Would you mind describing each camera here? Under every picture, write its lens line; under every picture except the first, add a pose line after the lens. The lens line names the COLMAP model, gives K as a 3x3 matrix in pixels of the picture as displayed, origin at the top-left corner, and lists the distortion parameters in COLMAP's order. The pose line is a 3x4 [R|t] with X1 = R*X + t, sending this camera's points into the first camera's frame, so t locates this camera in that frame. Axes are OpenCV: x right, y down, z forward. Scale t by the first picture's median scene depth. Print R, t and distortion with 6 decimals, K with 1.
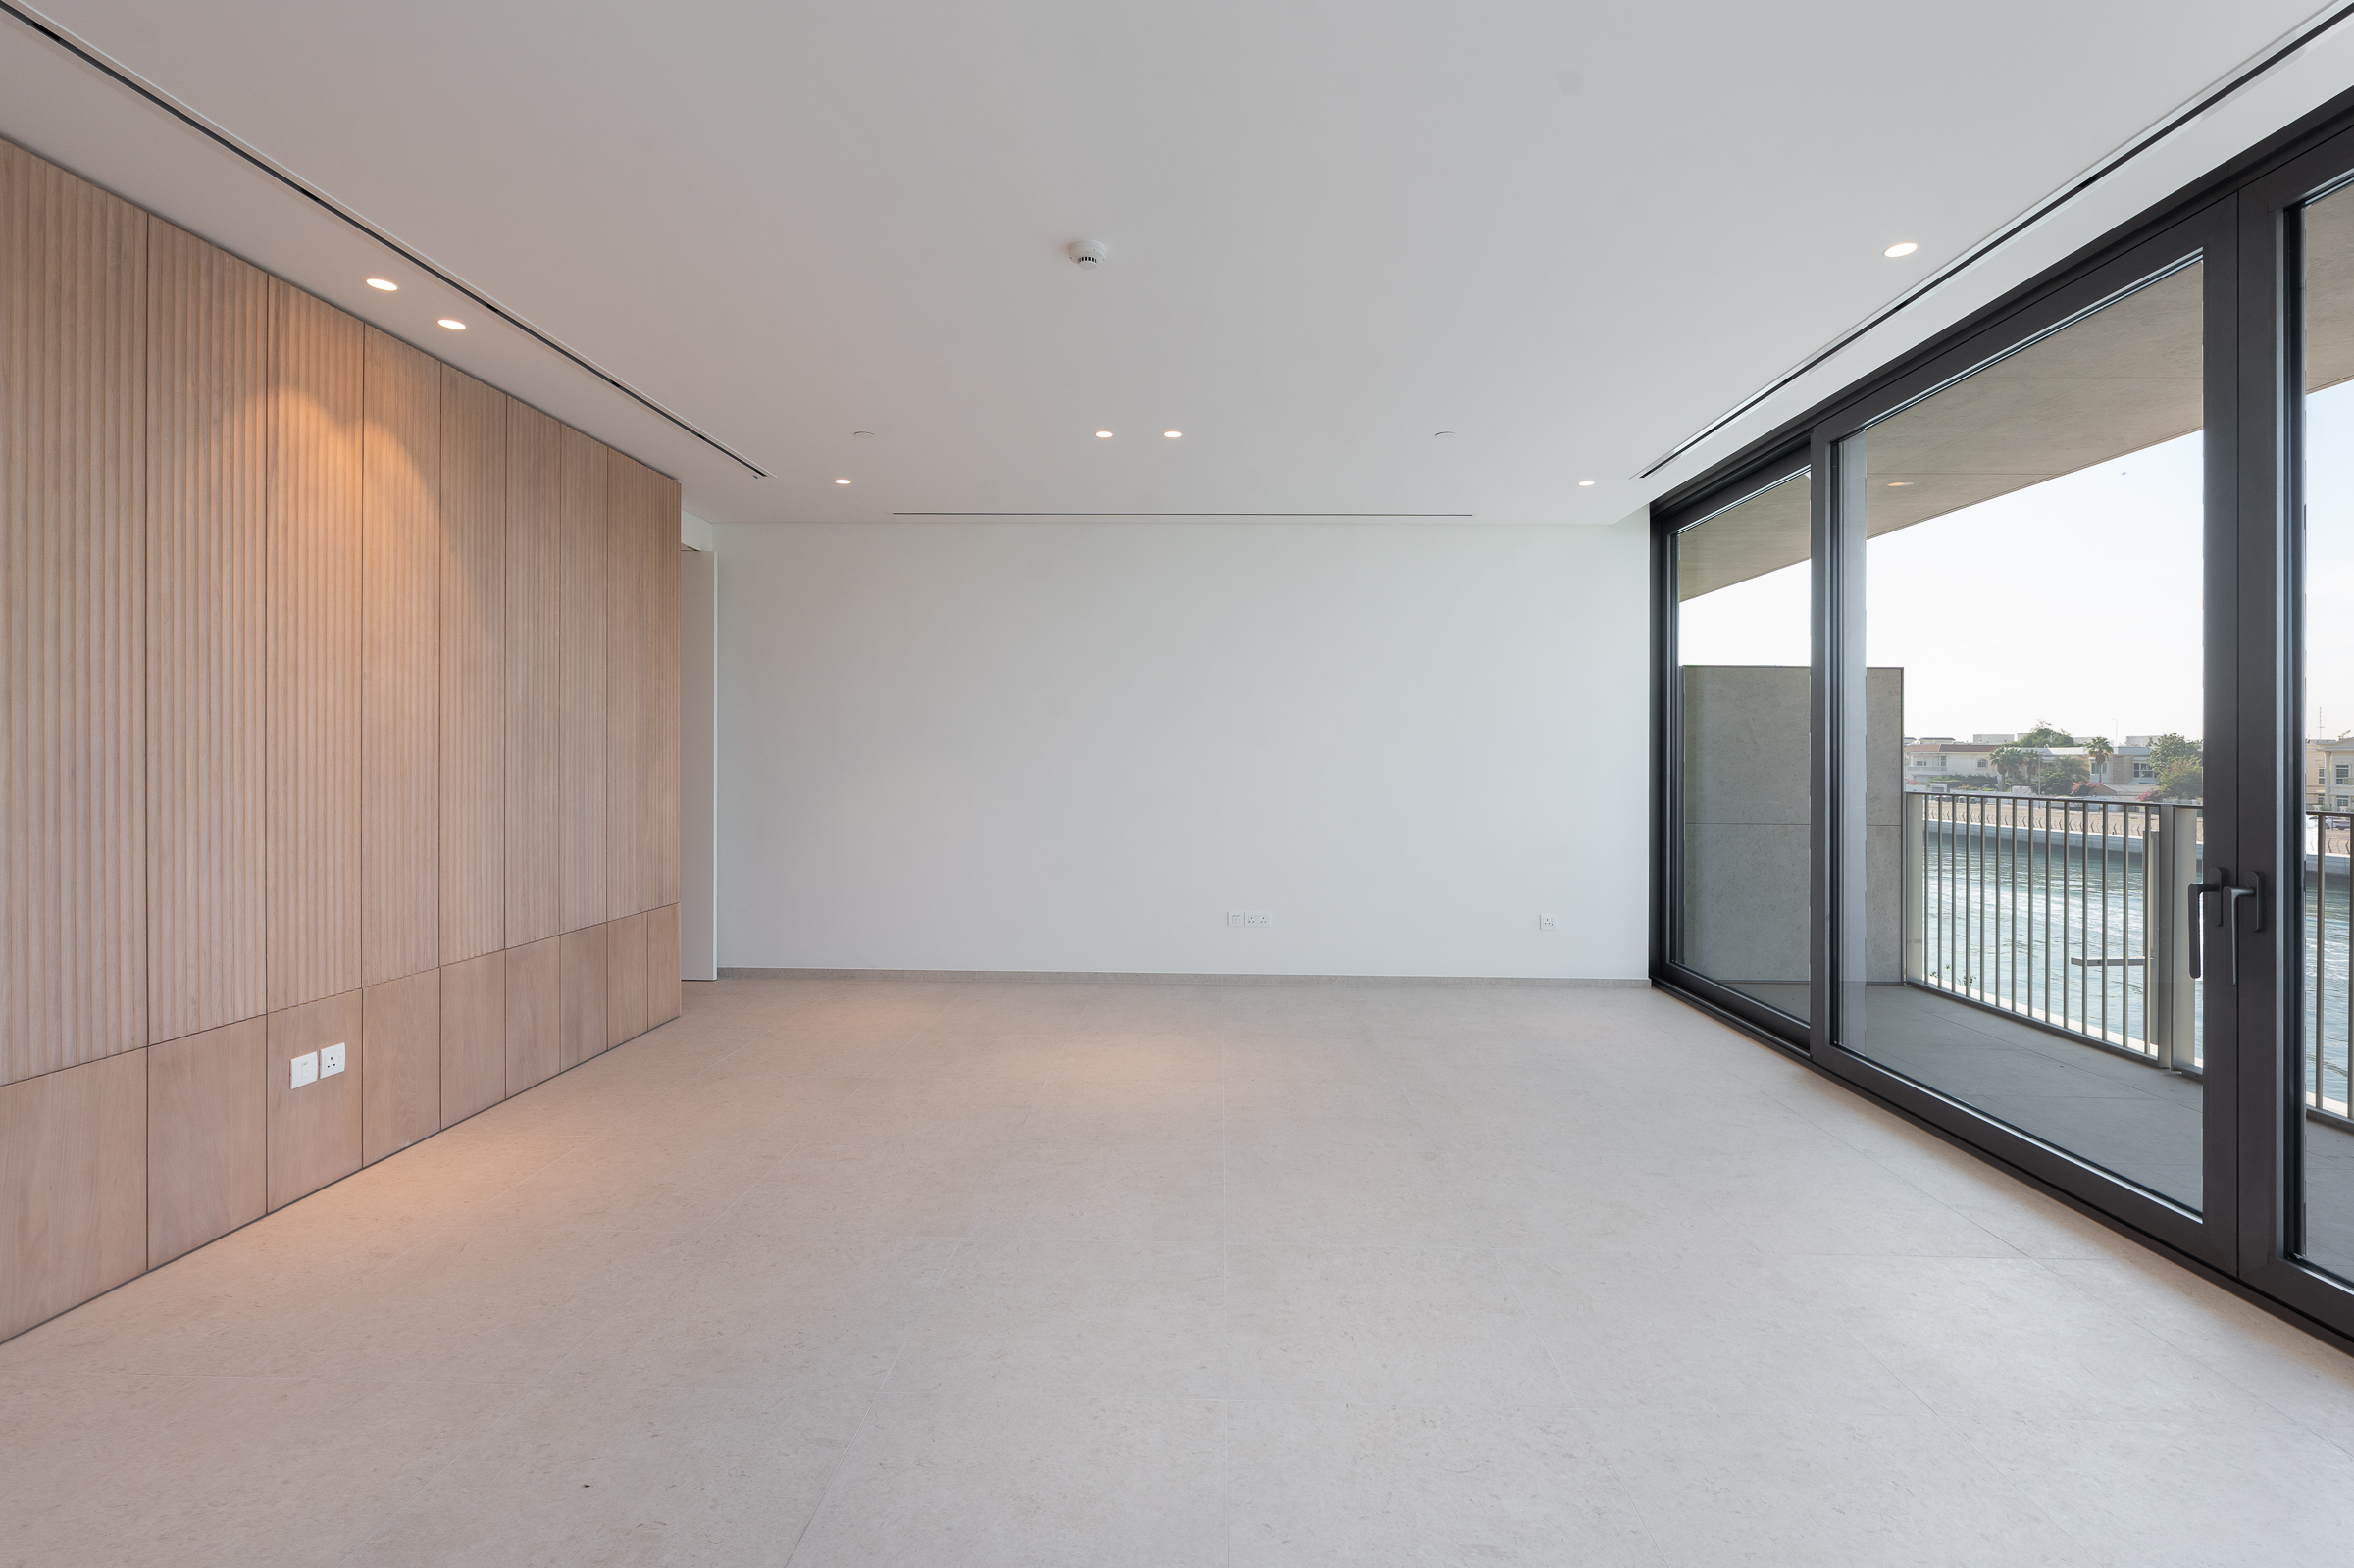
lens RADIAL K [[1076.2, 0, 1167.0], [0, 1076.2, 787.1], [0, 0, 1]] dist [-0.003753, 0.002654]
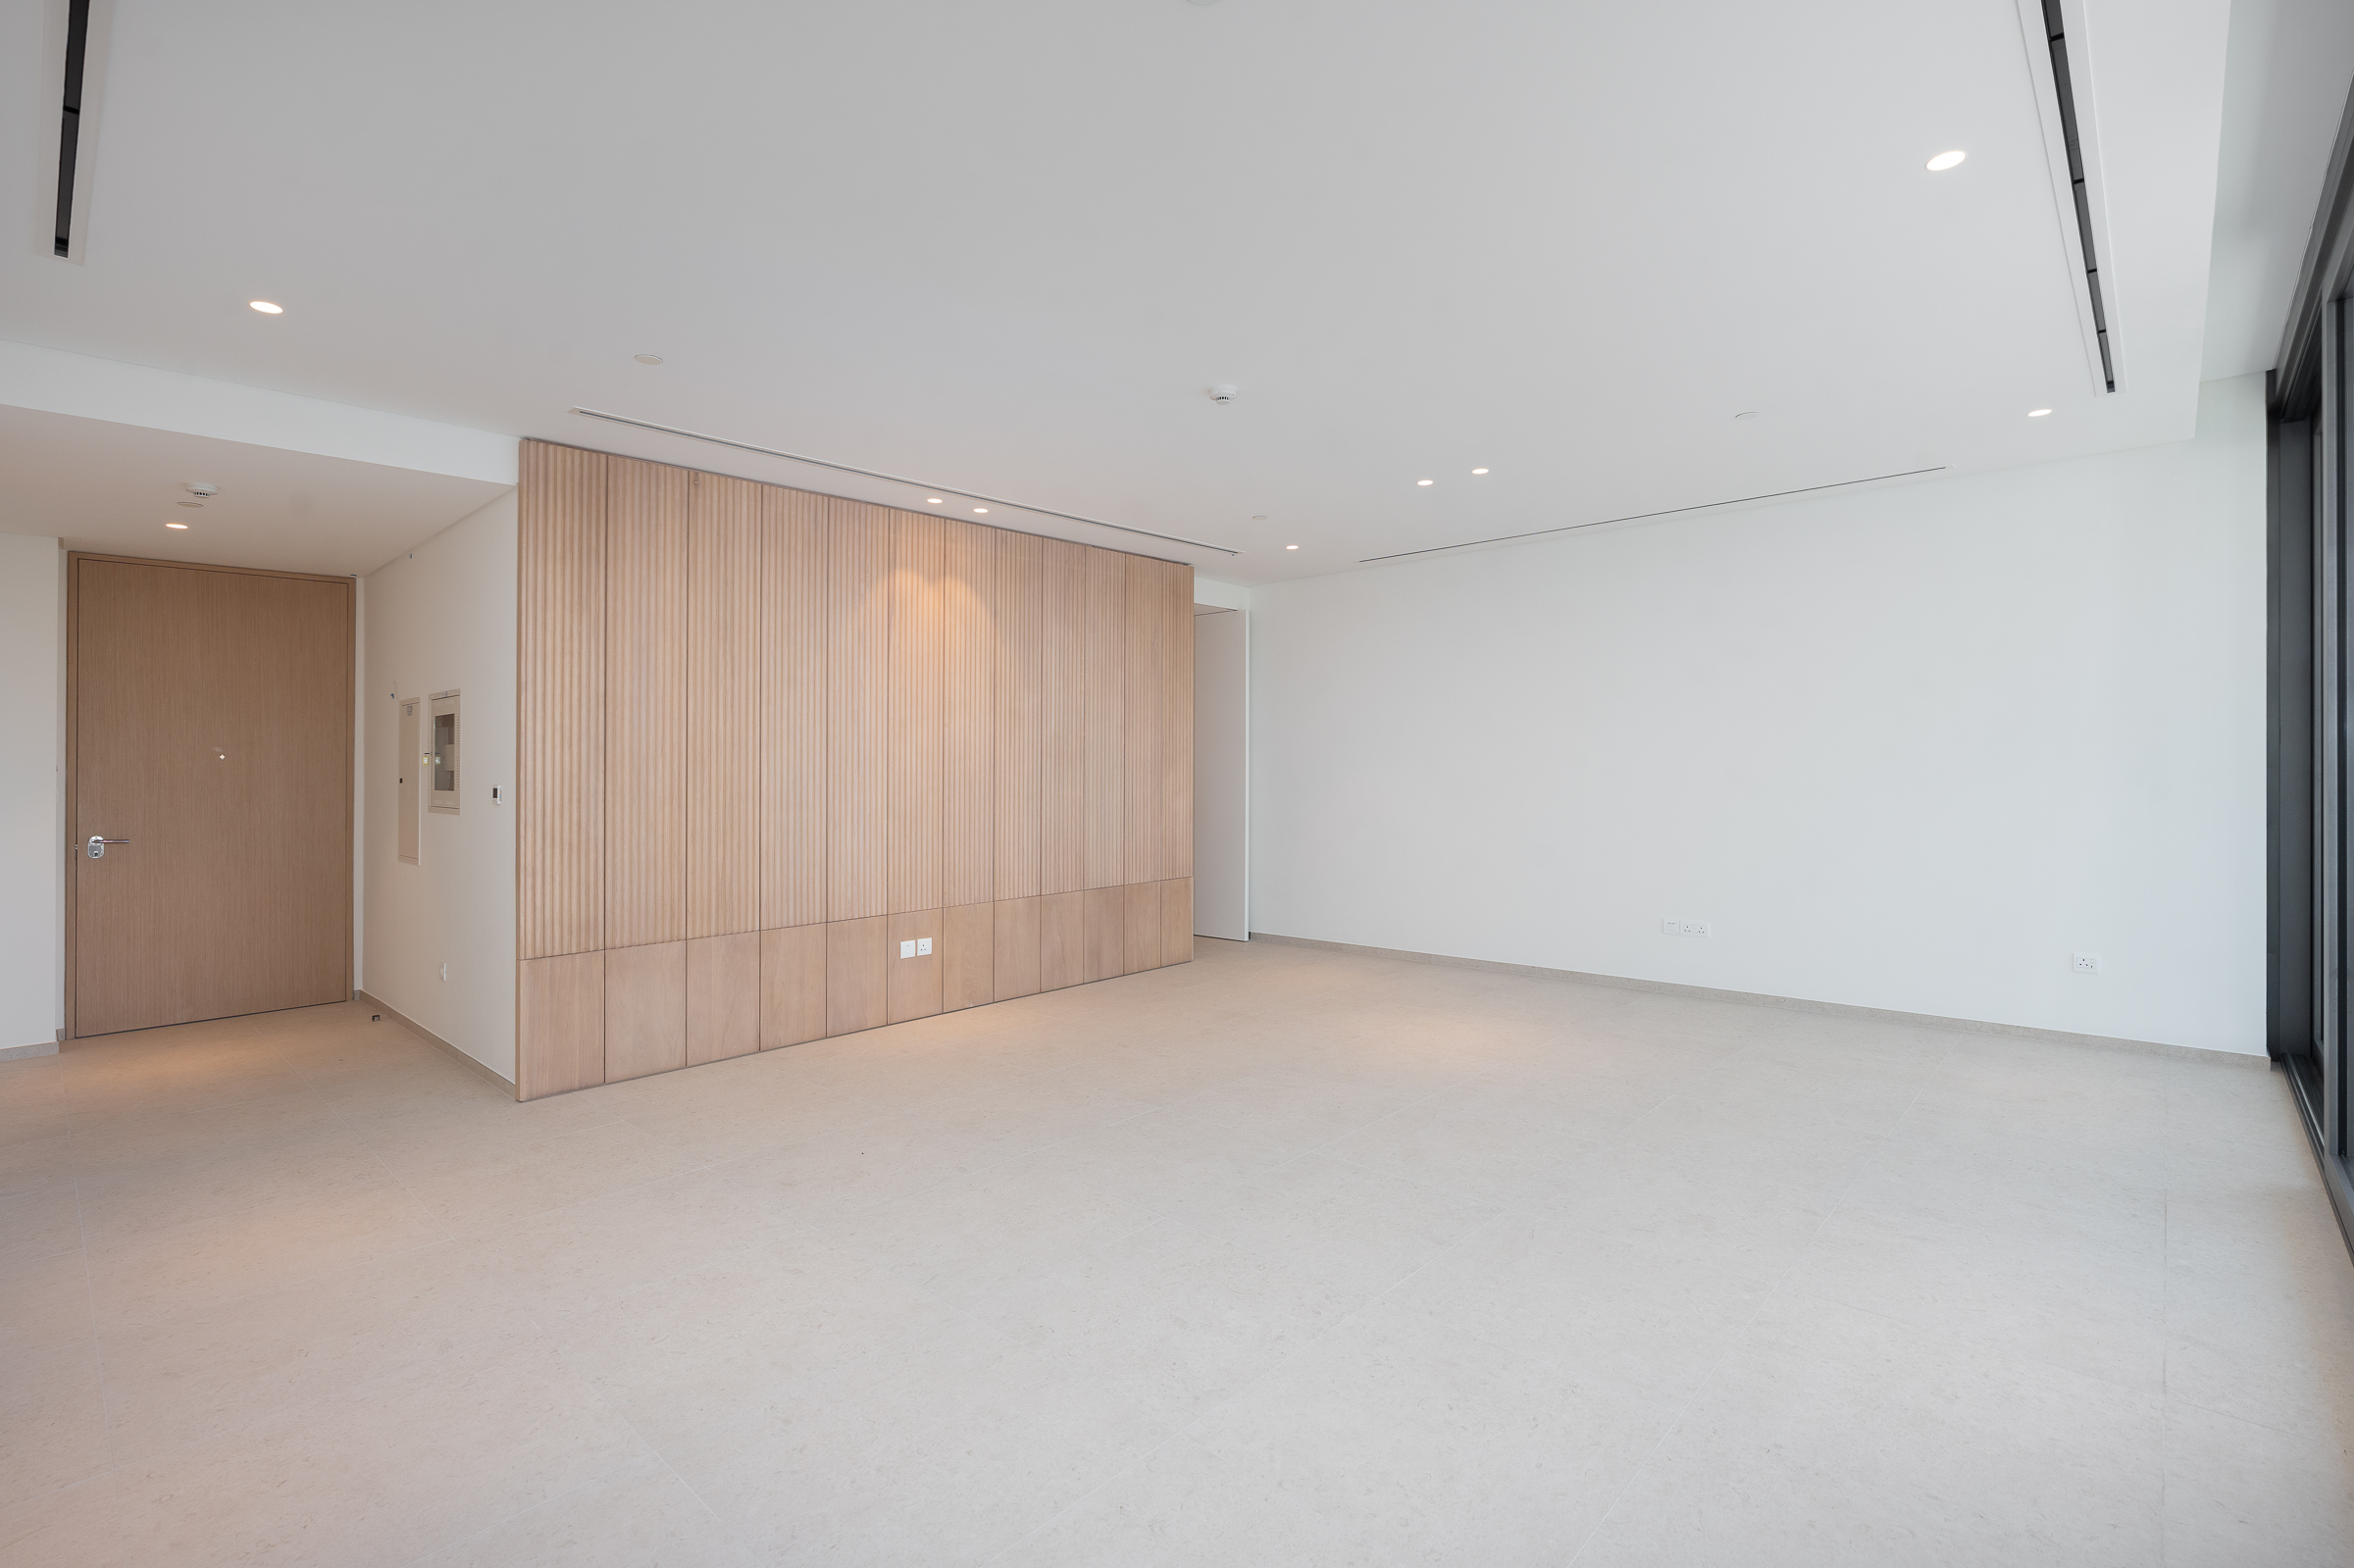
lens RADIAL K [[1076.2, 0, 1185.2], [0, 1076.2, 781.8], [0, 0, 1]] dist [-0.003753, 0.002654]
pose [[0.755946, -0.005799, -0.654608, 0.655717], [-0.001548, 0.999942, -0.010646, 0.004369], [0.654632, 0.009061, 0.755893, -0.043007]]
